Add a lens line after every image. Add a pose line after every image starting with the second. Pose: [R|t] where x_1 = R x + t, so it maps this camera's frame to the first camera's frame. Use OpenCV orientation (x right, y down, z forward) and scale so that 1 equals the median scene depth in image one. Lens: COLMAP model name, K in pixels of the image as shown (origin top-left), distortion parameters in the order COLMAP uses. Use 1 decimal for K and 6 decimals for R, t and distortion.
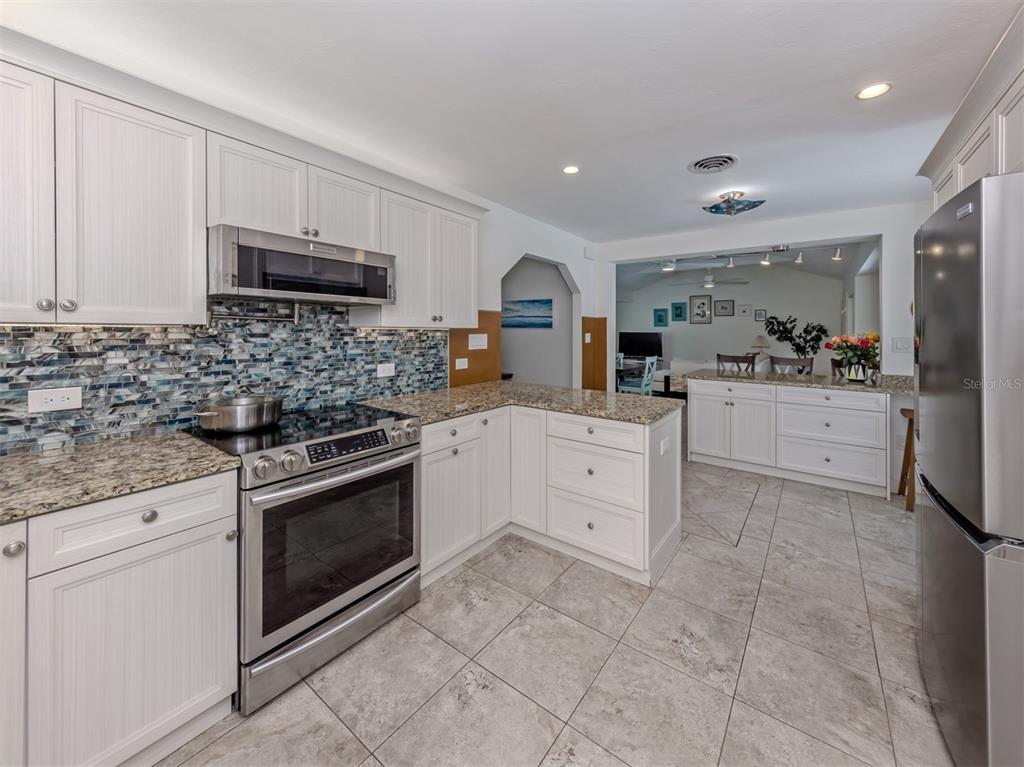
lens RADIAL K [[408.5, 0, 485.0], [0, 408.5, 327.0], [0, 0, 1]] dist [0.010061, -0.000174]
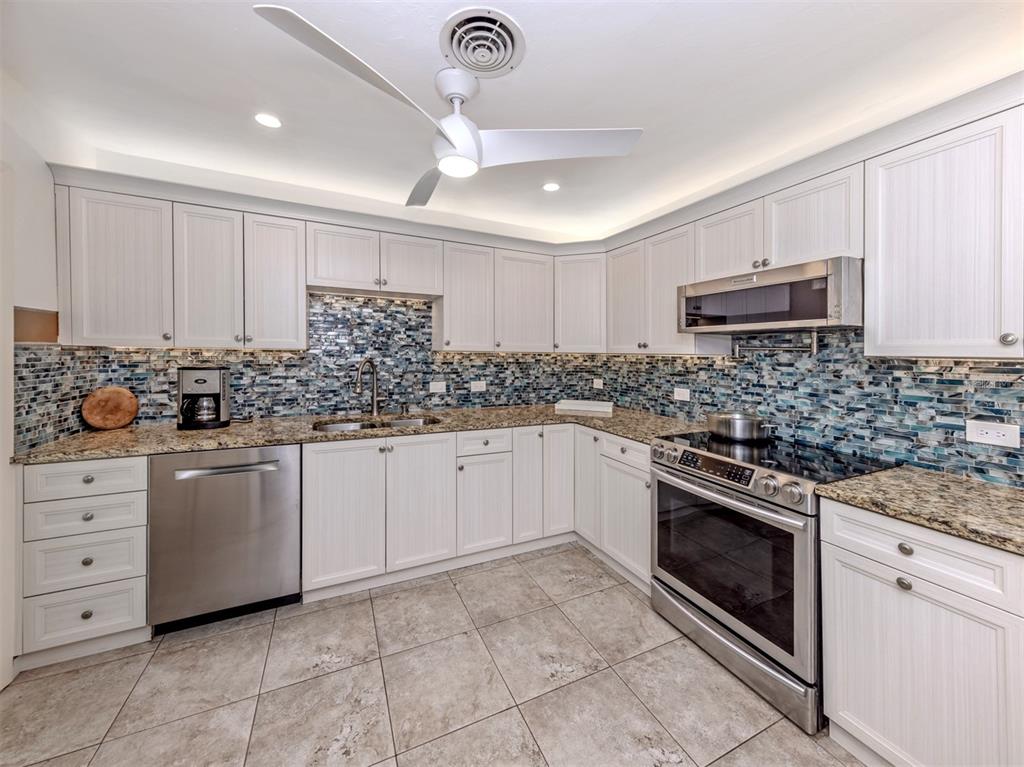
lens RADIAL K [[408.5, 0, 571.4], [0, 408.5, 368.2], [0, 0, 1]] dist [0.010061, -0.000174]
pose [[-0.345094, 0.018499, -0.938386, 0.635821], [-0.013228, 0.999611, 0.024571, 0.010524], [0.938475, 0.020892, -0.344715, 0.823366]]
